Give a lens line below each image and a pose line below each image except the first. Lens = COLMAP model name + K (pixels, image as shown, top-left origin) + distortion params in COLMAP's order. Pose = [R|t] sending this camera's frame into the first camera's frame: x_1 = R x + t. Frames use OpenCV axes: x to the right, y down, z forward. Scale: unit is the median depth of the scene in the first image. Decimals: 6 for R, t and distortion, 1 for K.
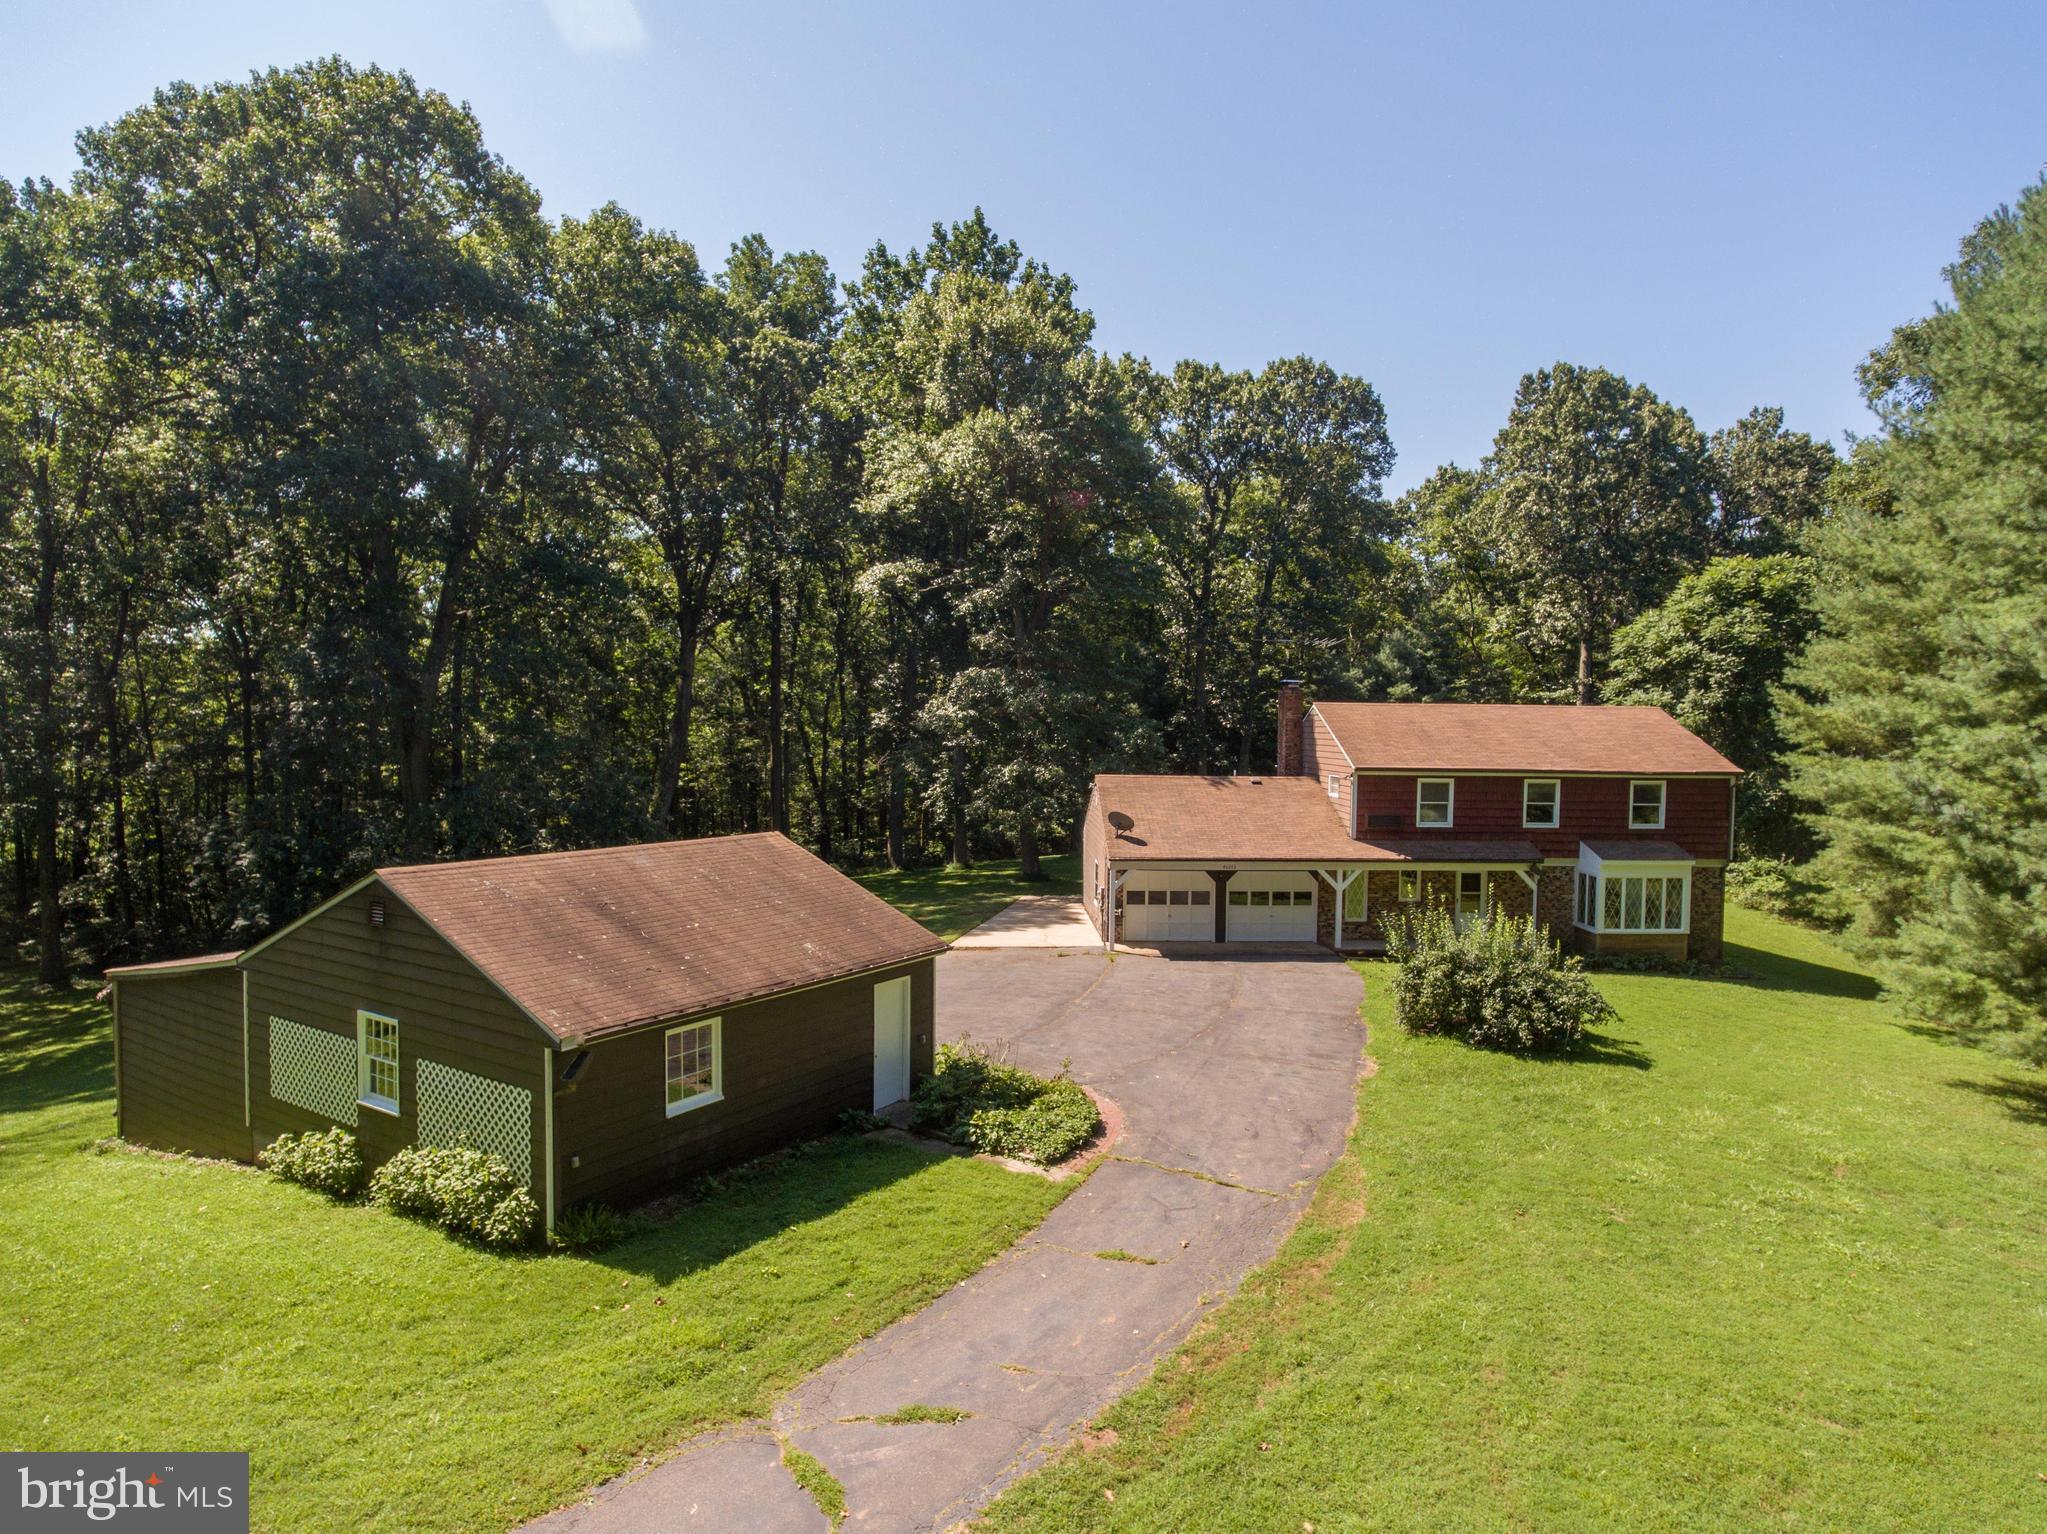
lens RADIAL K [[1200.9, 0, 1049.1], [0, 1200.9, 779.5], [0, 0, 1]] dist [0.002017, -0.002143]
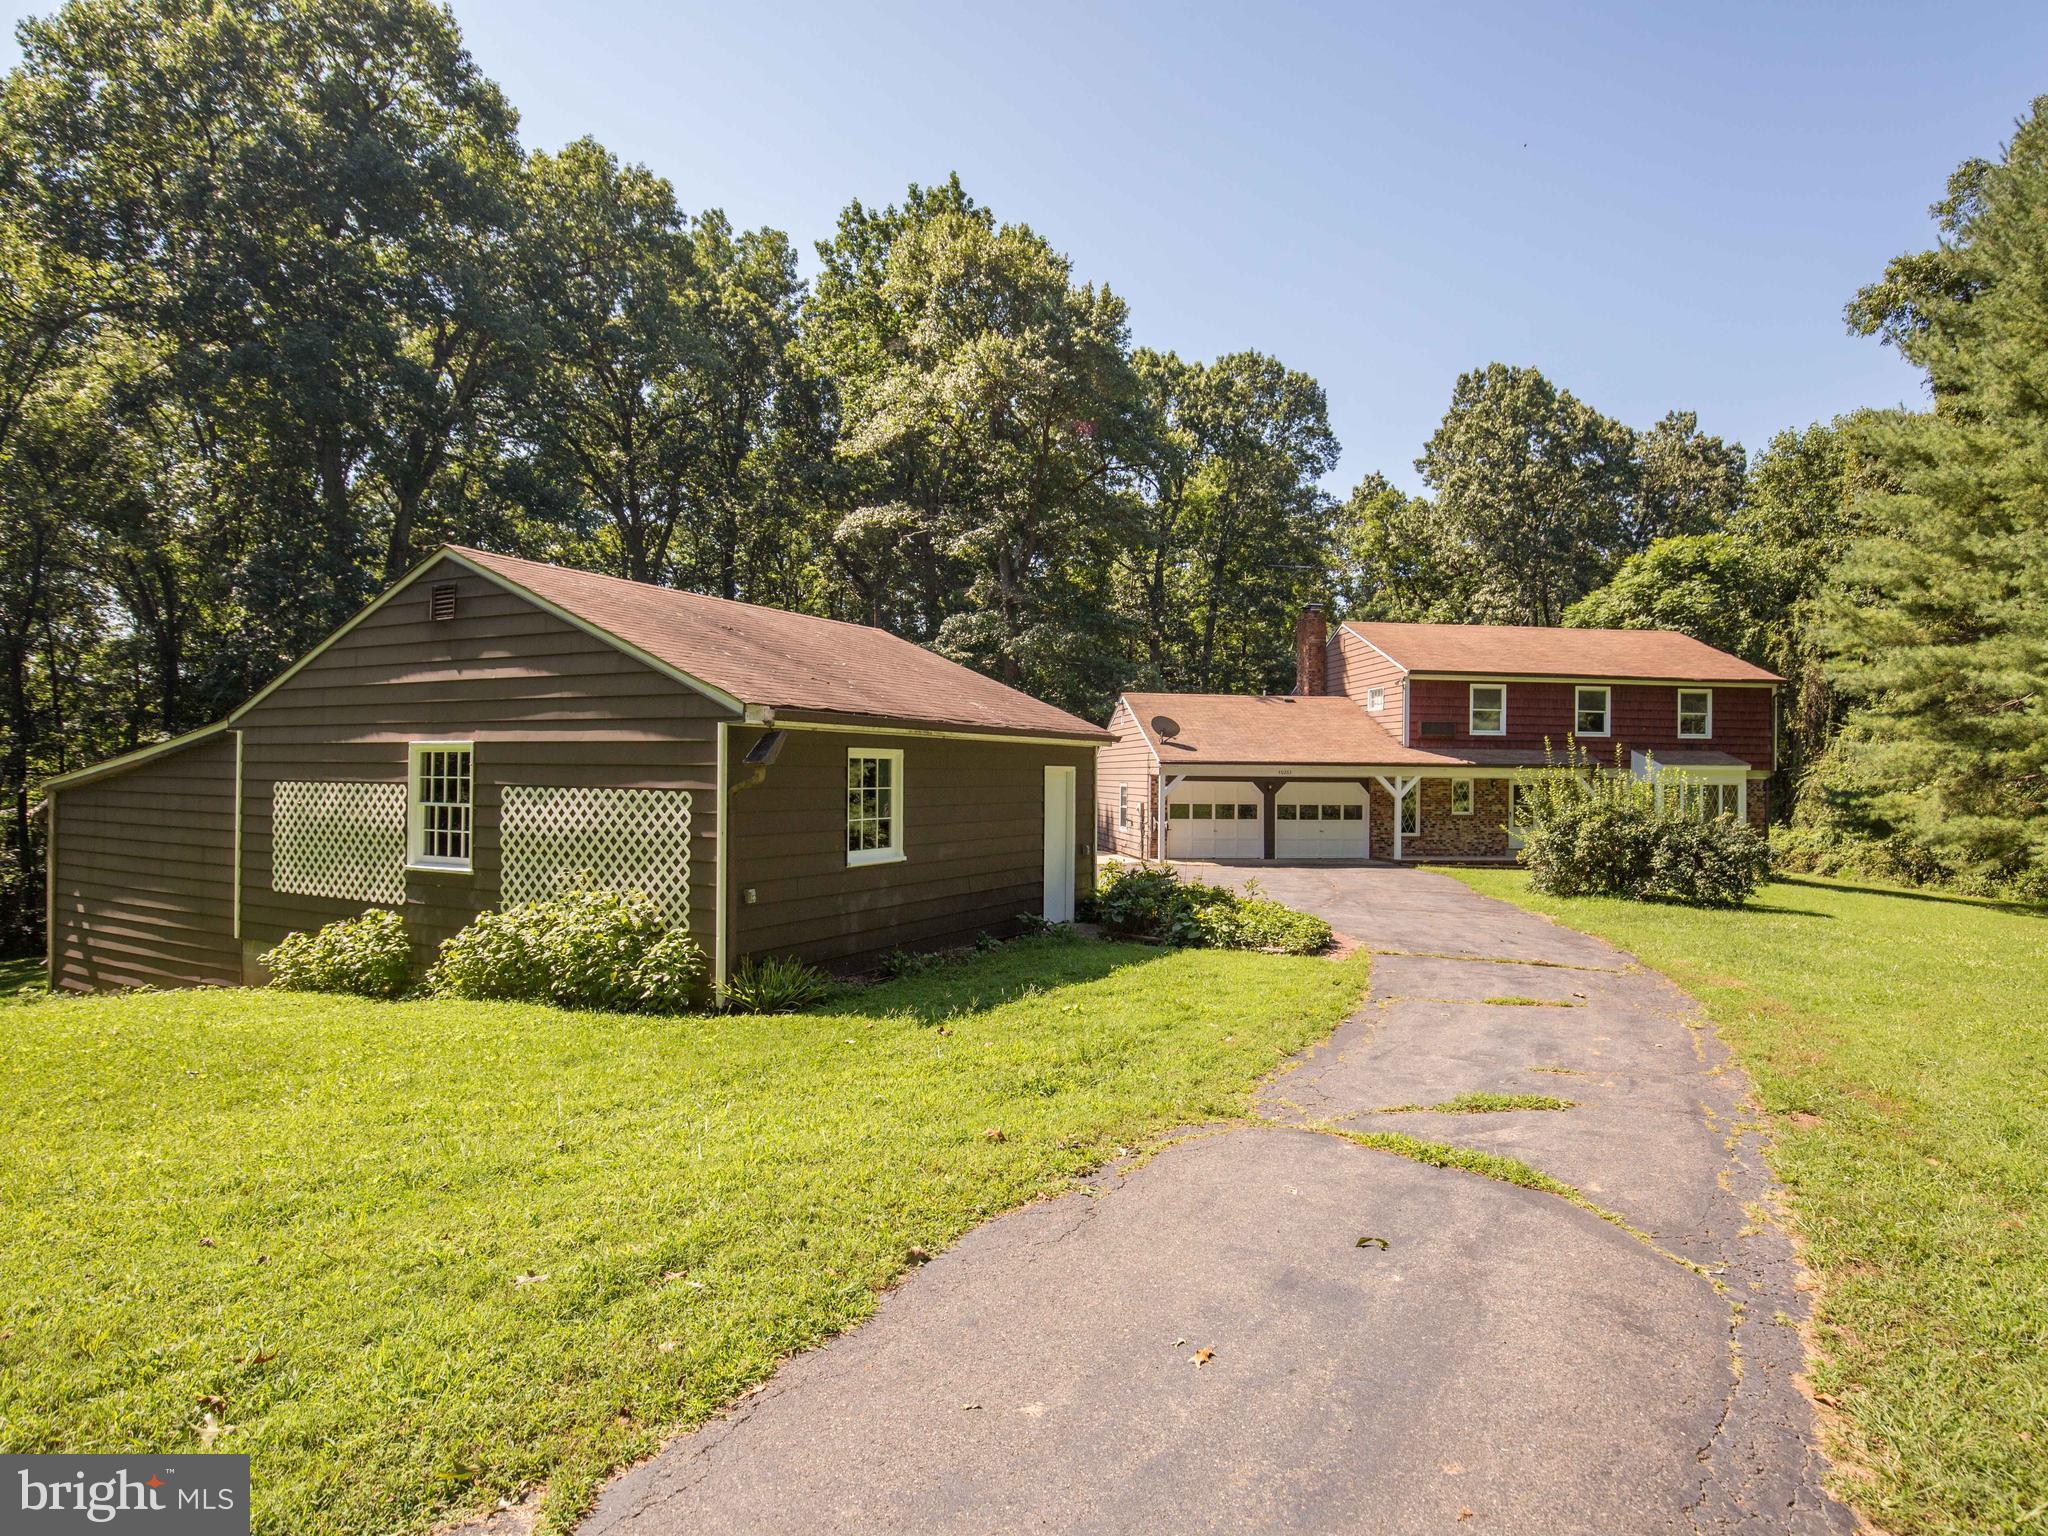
lens RADIAL K [[1146.4, 0, 1024.0], [0, 1146.4, 768.0], [0, 0, 1]] dist [-0.021343, 0.002330]
pose [[0.997176, -0.002169, 0.075070, -0.084390], [0.006358, 0.998433, -0.055600, 0.083606], [-0.074832, 0.055920, 0.995627, 0.092135]]
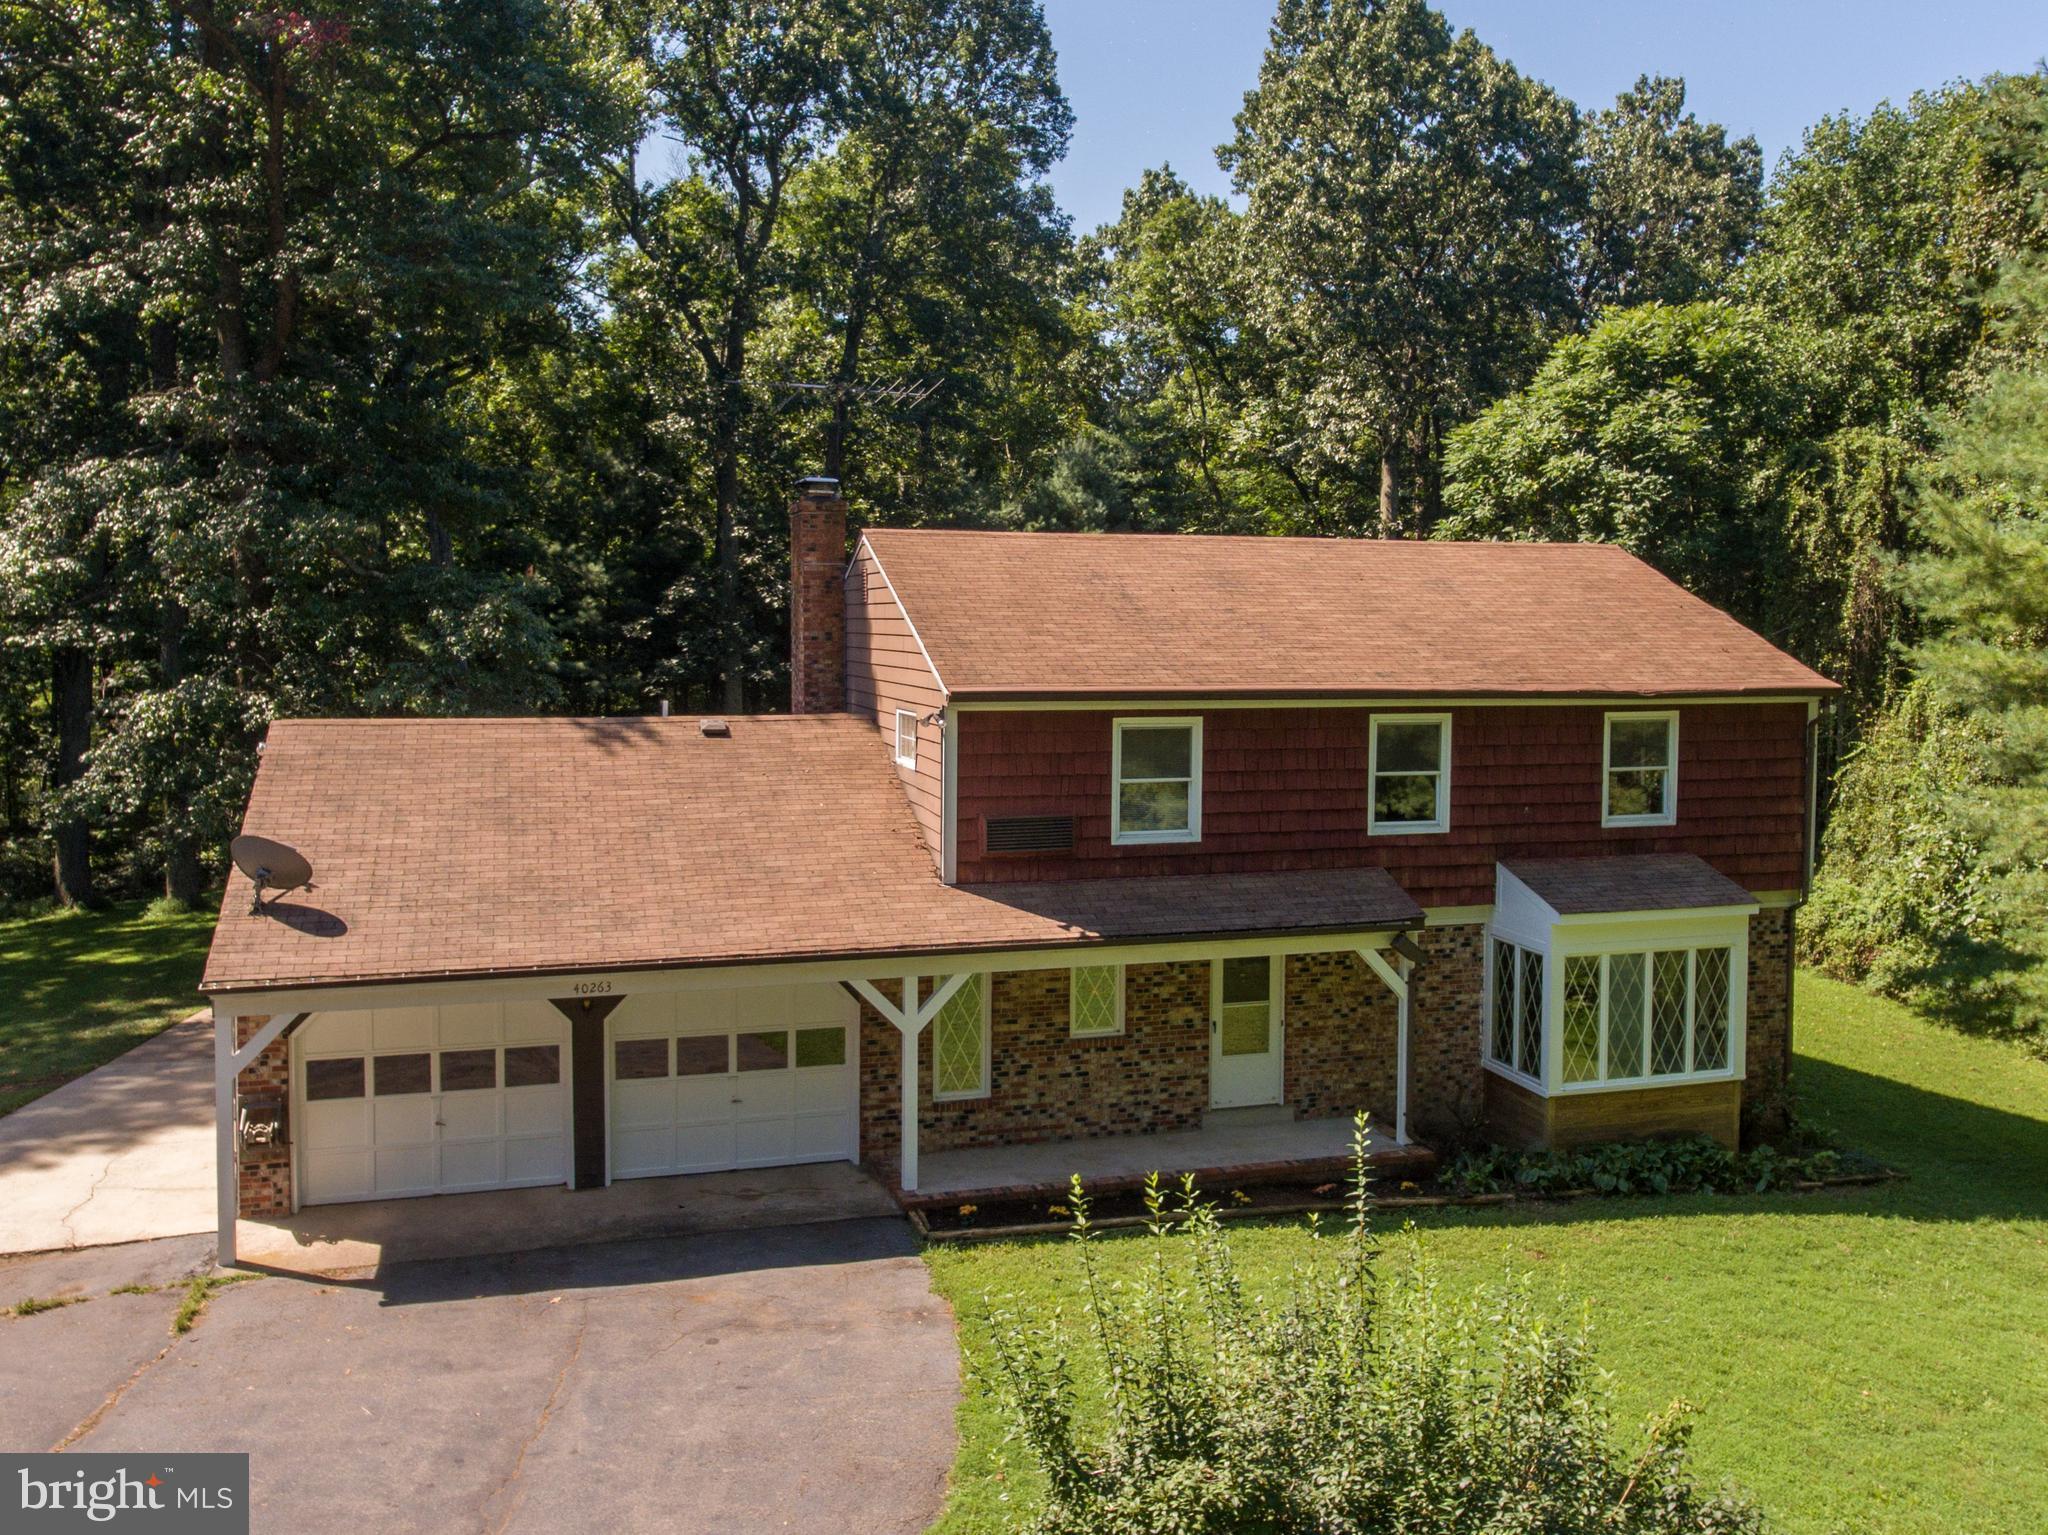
lens RADIAL K [[1709.6, 0, 1025.0], [0, 1709.6, 694.6], [0, 0, 1]] dist [-0.001626, 0.009701]
pose [[0.971139, -0.016768, 0.237922, 0.110348], [0.016661, 0.999858, 0.002458, -0.007377], [-0.237930, 0.001577, 0.971281, 0.350645]]
